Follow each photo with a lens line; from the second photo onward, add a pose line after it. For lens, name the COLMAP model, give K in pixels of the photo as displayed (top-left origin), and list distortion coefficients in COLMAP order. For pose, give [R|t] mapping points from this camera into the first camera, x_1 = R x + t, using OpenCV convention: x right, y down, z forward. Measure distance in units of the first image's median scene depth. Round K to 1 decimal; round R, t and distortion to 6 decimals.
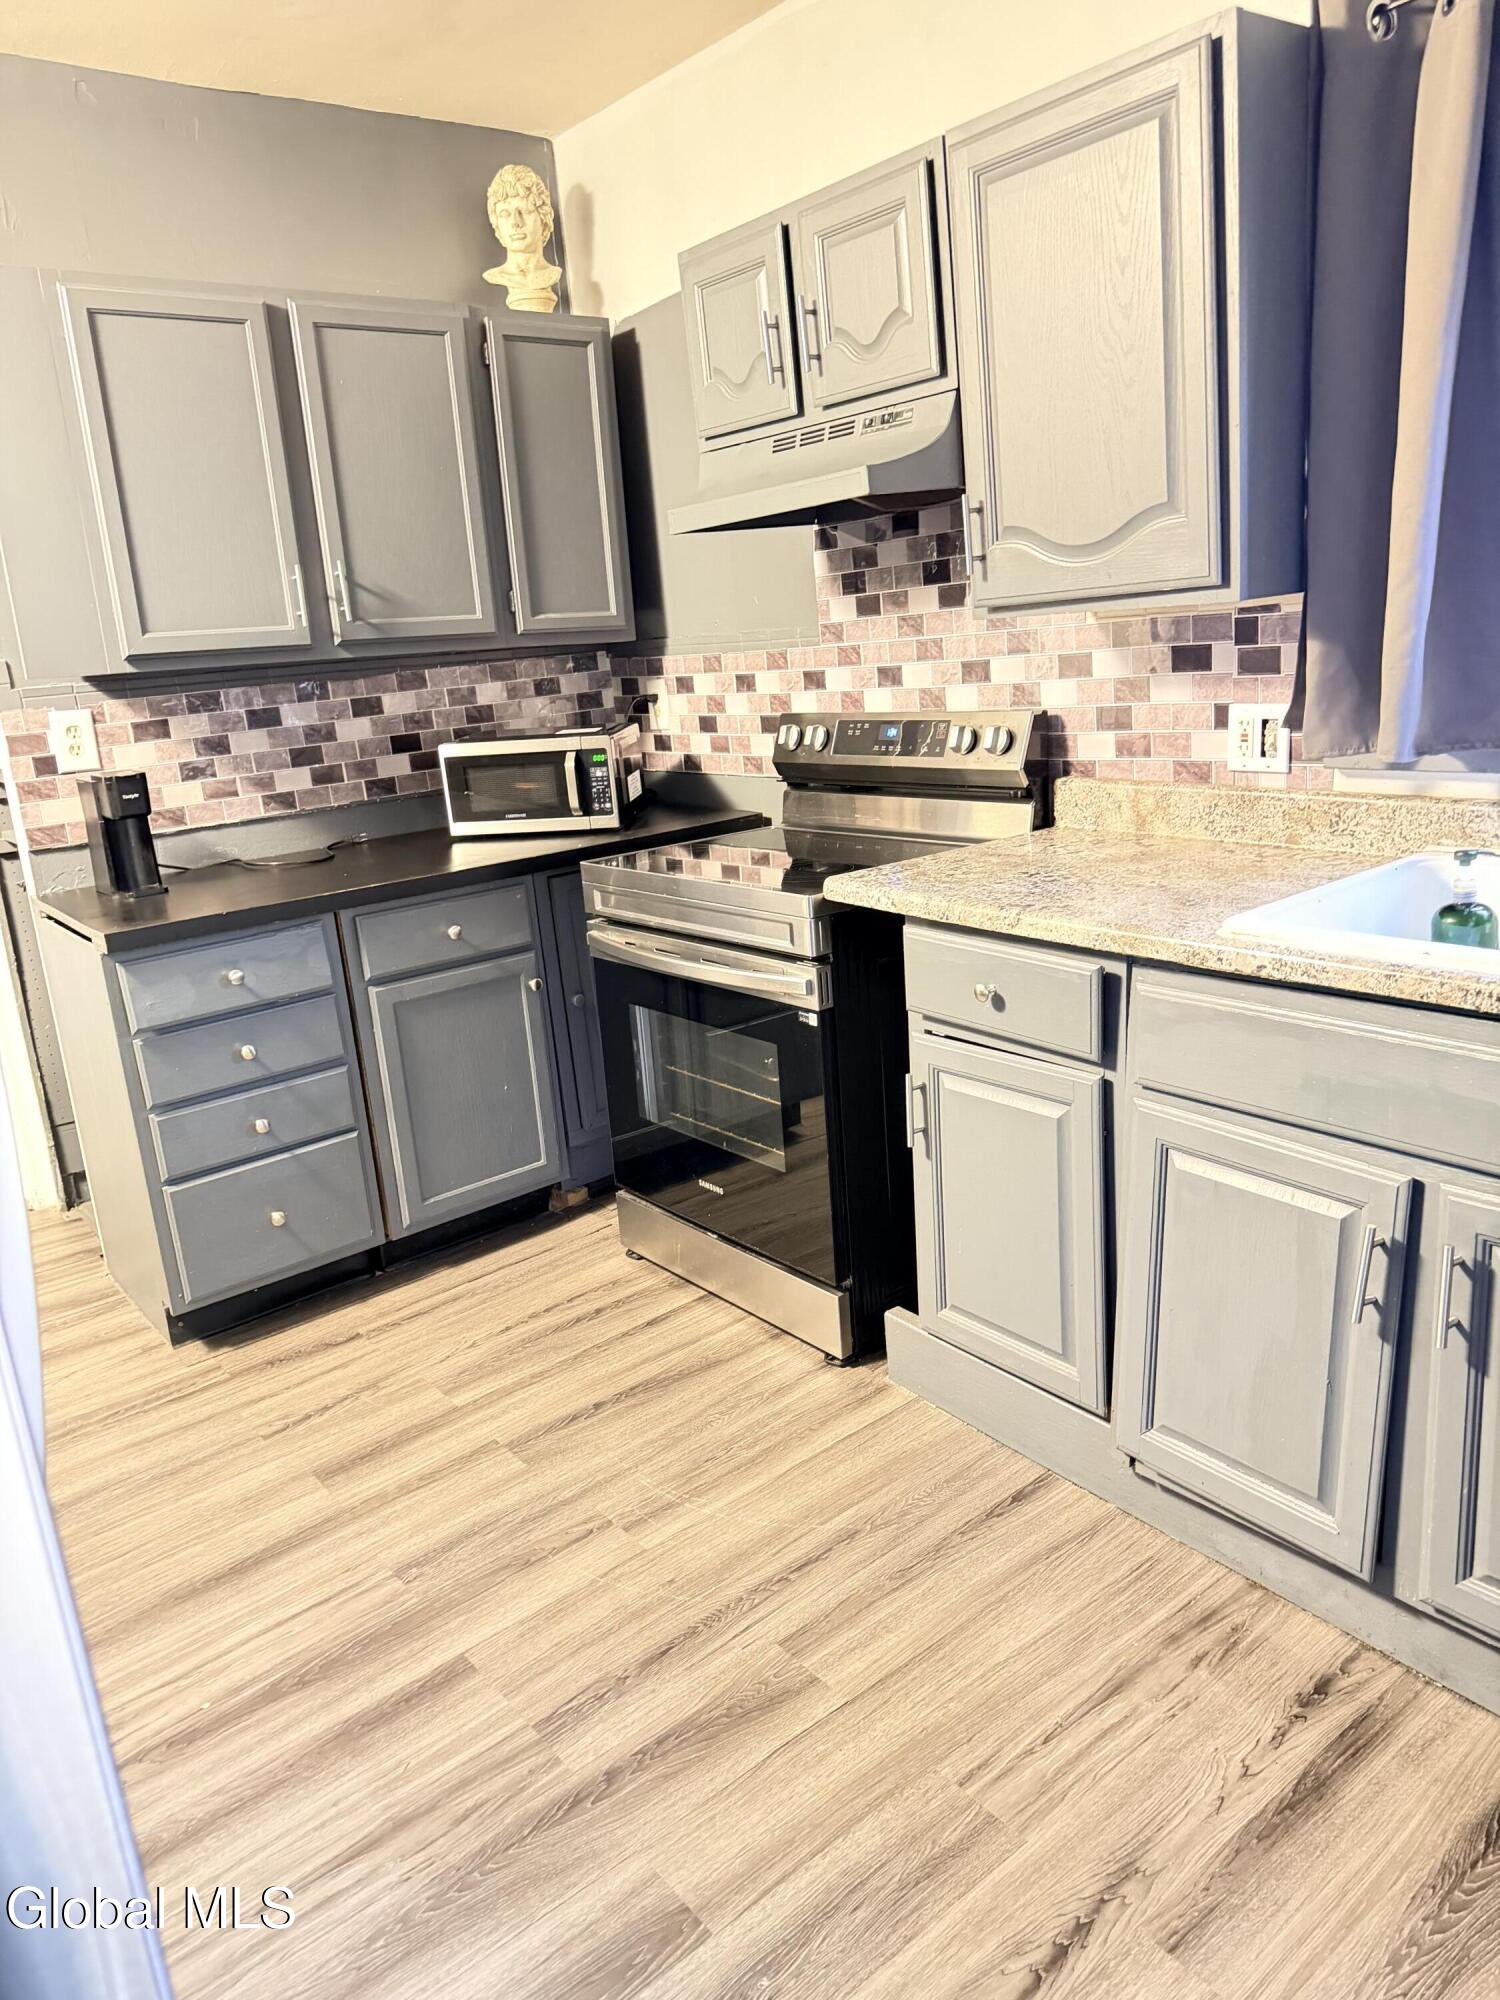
lens RADIAL K [[1405.0, 0, 771.3], [0, 1405.0, 1002.3], [0, 0, 1]] dist [0.060825, -0.059794]
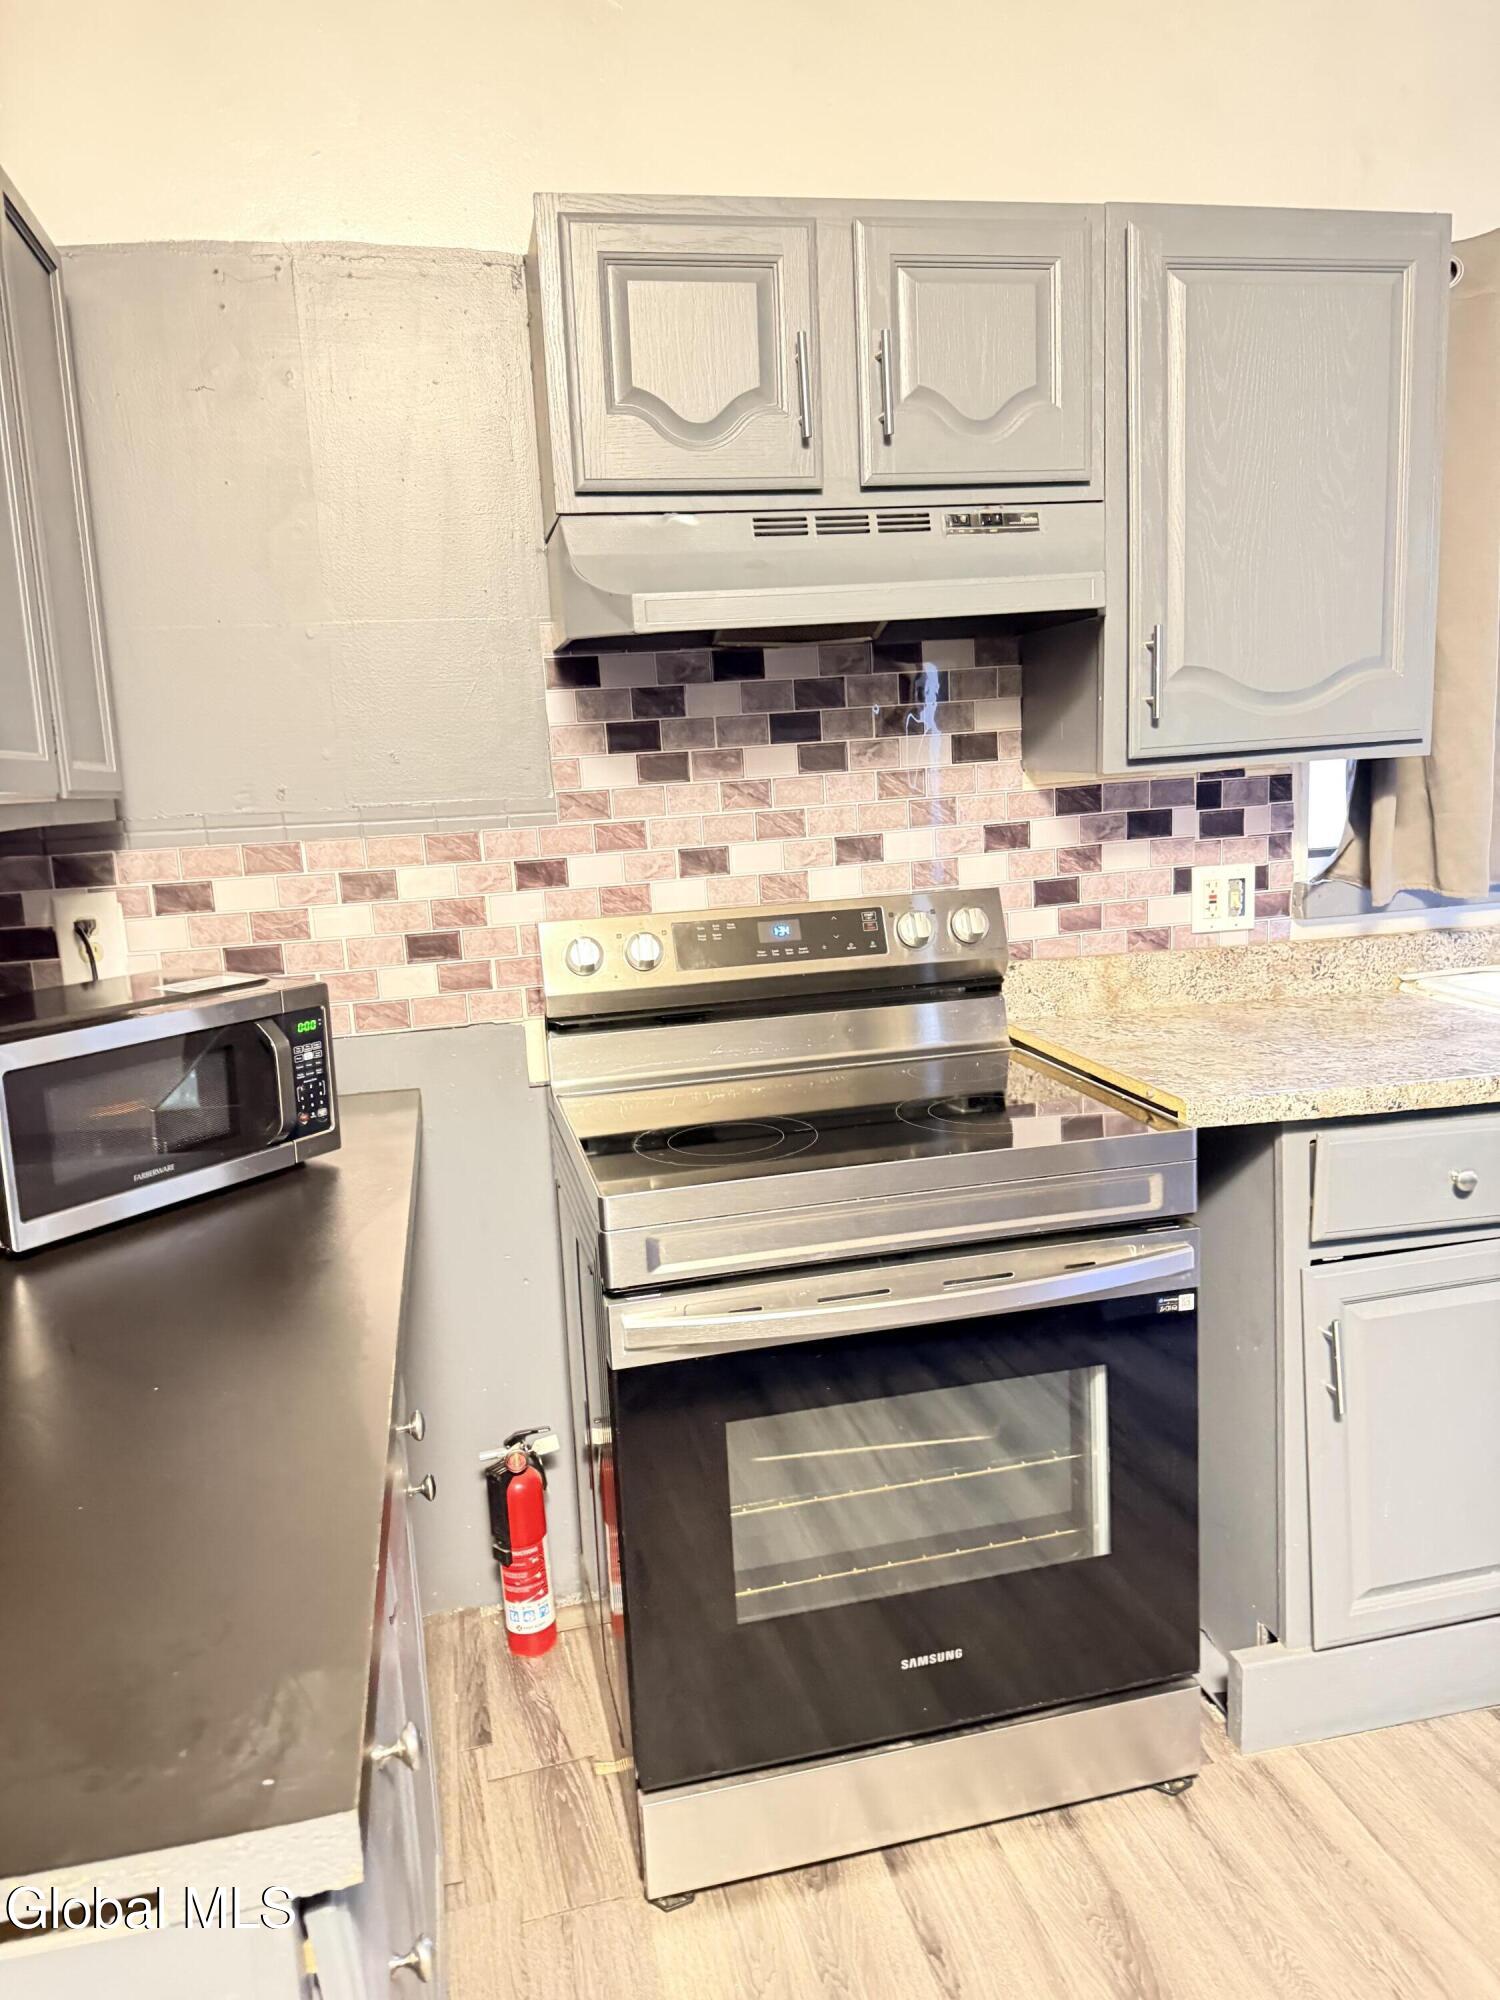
lens RADIAL K [[1405.0, 0, 730.1], [0, 1405.0, 994.4], [0, 0, 1]] dist [0.060825, -0.059794]
pose [[0.451819, -0.082901, 0.888249, -0.673991], [0.250524, 0.967397, -0.037144, -0.159713], [-0.856211, 0.239311, 0.457857, 0.799214]]
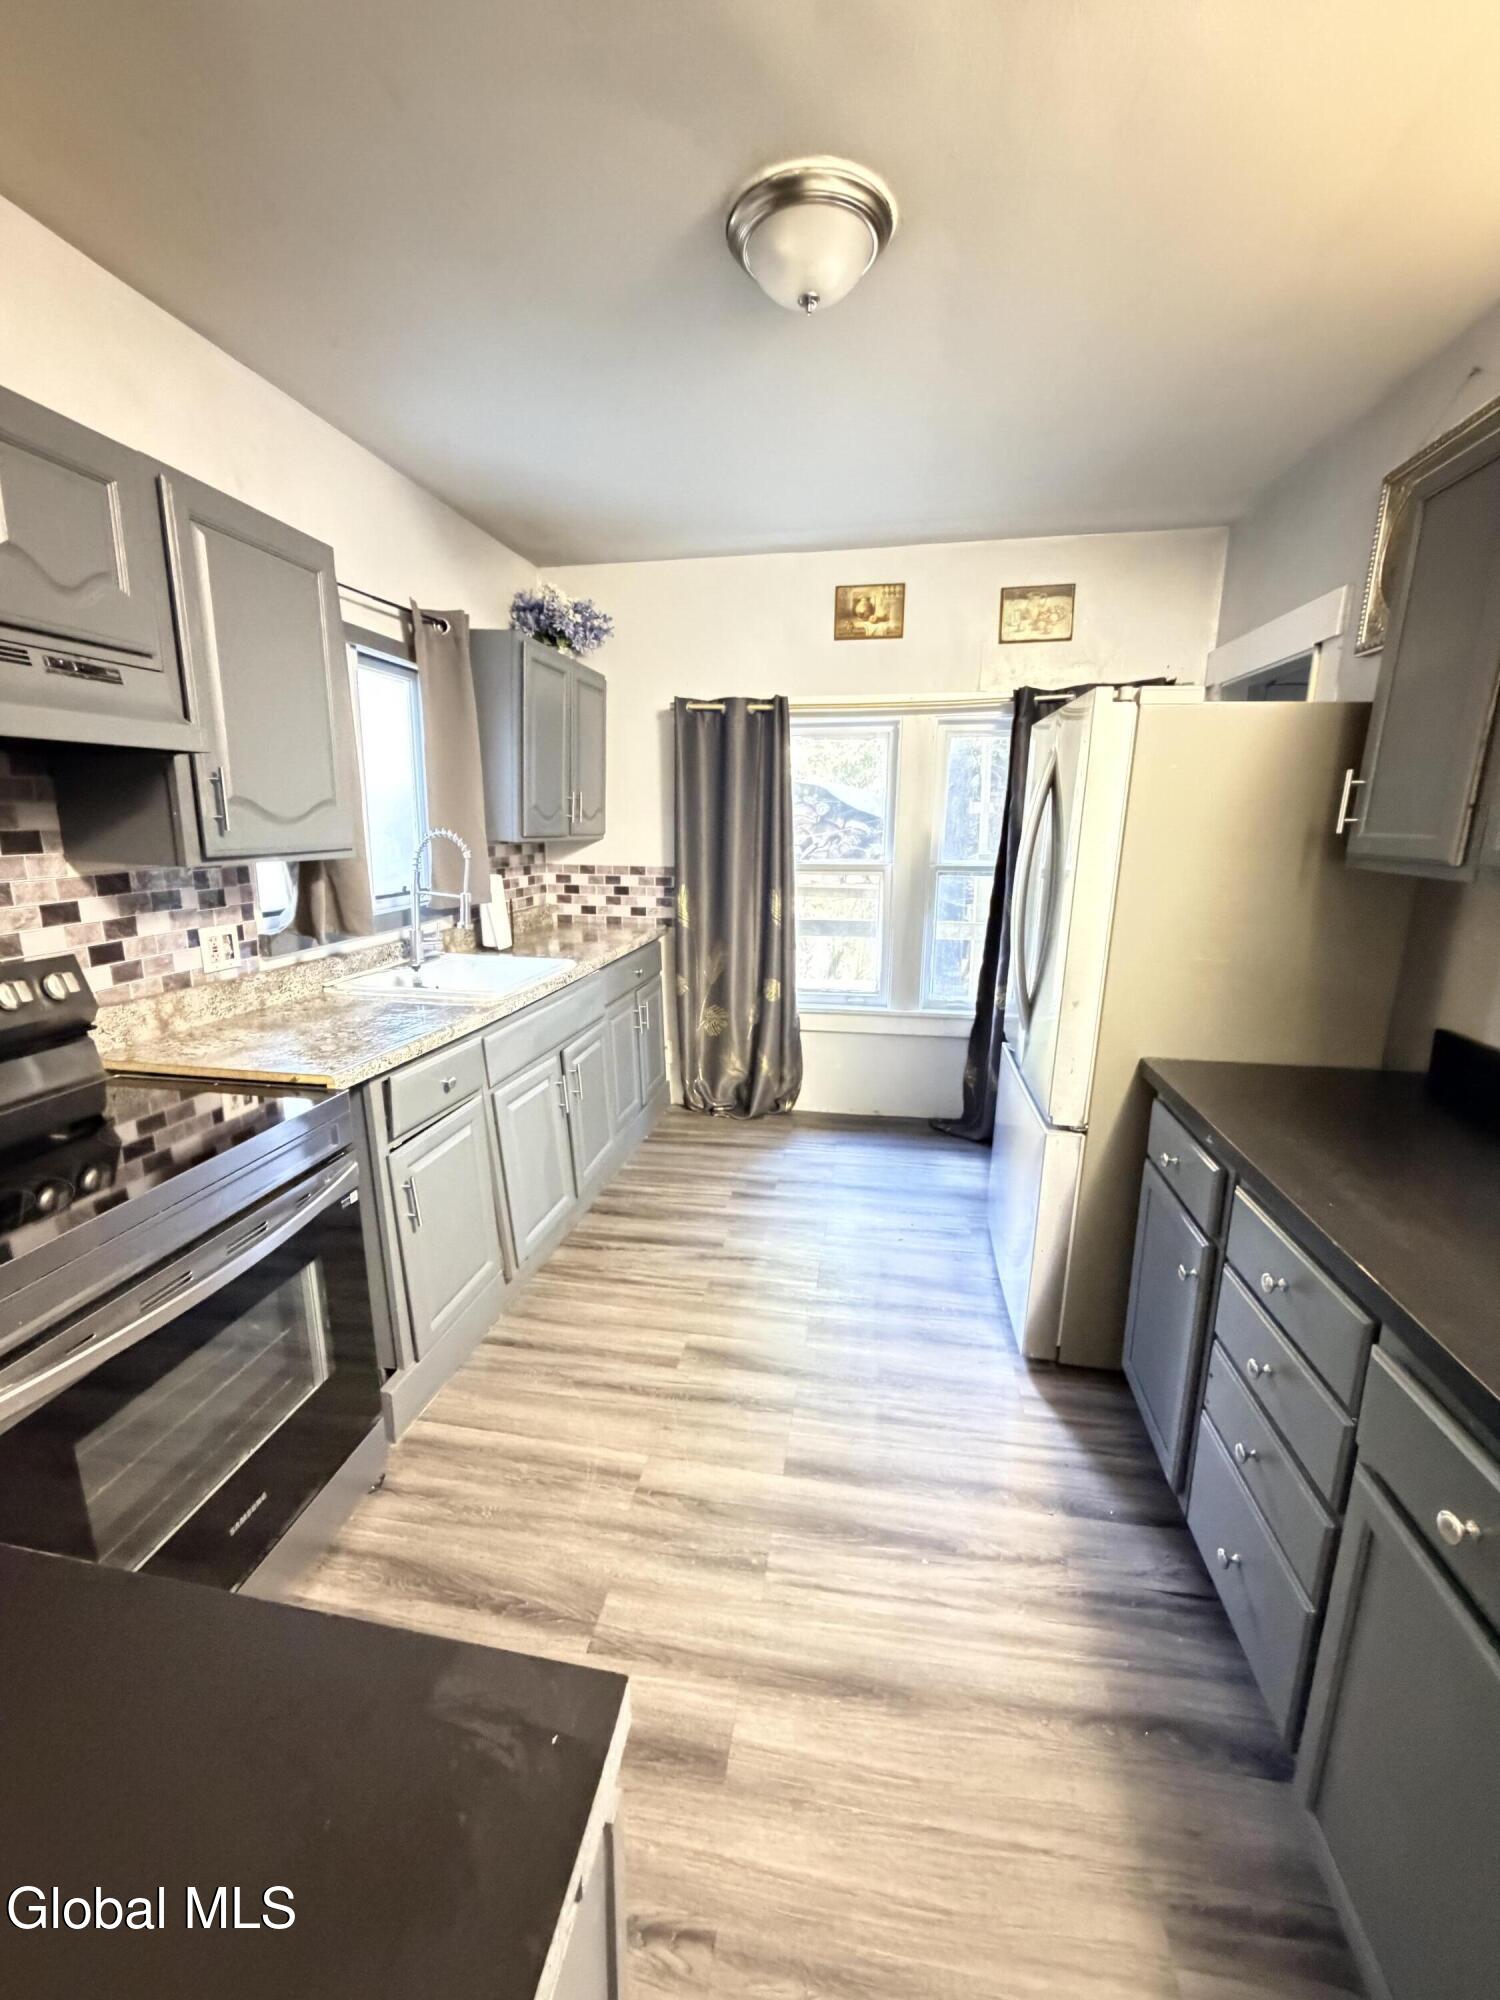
lens RADIAL K [[800.6, 0, 745.4], [0, 800.6, 994.4], [0, 0, 1]] dist [0.004502, 0.001330]
pose [[-0.658649, -0.078179, 0.748378, -0.639640], [0.246674, 0.917190, 0.312912, -0.254467], [-0.710868, 0.390705, -0.584822, 1.050173]]
